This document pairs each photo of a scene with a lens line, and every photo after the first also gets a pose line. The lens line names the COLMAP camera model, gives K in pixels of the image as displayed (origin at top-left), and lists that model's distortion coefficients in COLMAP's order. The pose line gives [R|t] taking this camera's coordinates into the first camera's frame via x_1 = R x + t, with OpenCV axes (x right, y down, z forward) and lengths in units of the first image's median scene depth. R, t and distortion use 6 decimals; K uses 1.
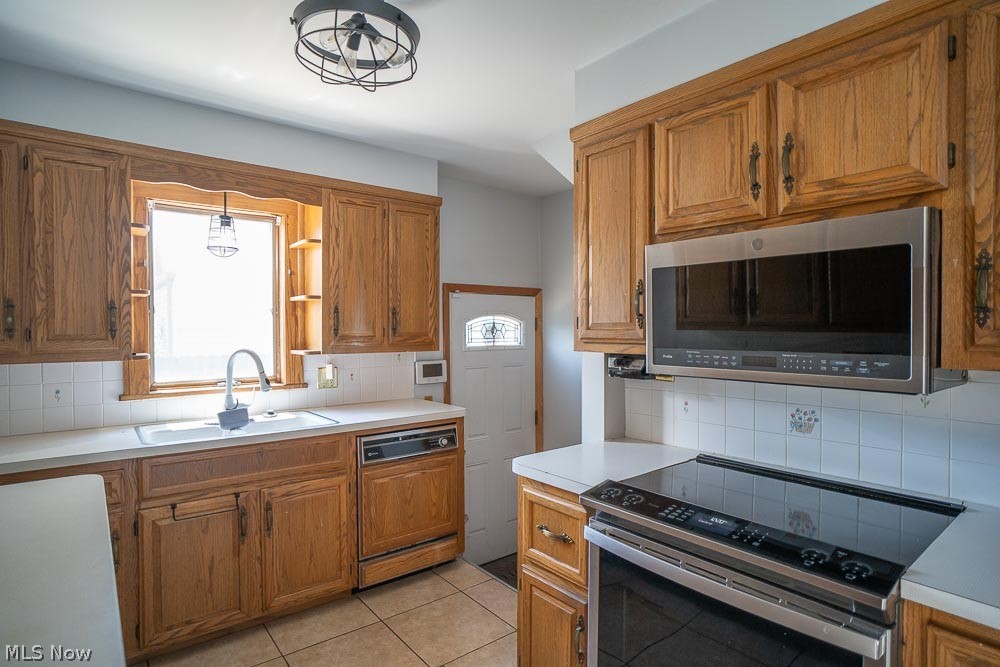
lens RADIAL K [[520.7, 0, 500.0], [0, 520.7, 333.5], [0, 0, 1]] dist [-0.003539, -0.000333]
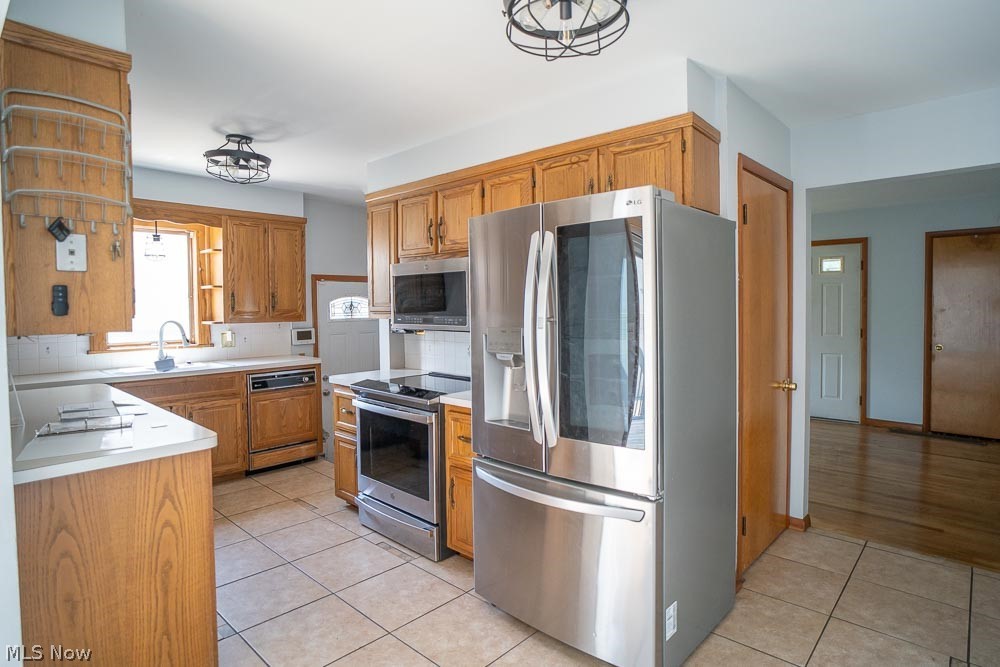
lens RADIAL K [[580.2, 0, 496.6], [0, 580.2, 319.0], [0, 0, 1]] dist [0.001394, 0.000803]
pose [[0.994543, -0.010154, 0.103832, 0.278916], [0.008626, 0.999848, 0.015151, 0.006711], [-0.103970, -0.014172, 0.994479, -0.778644]]
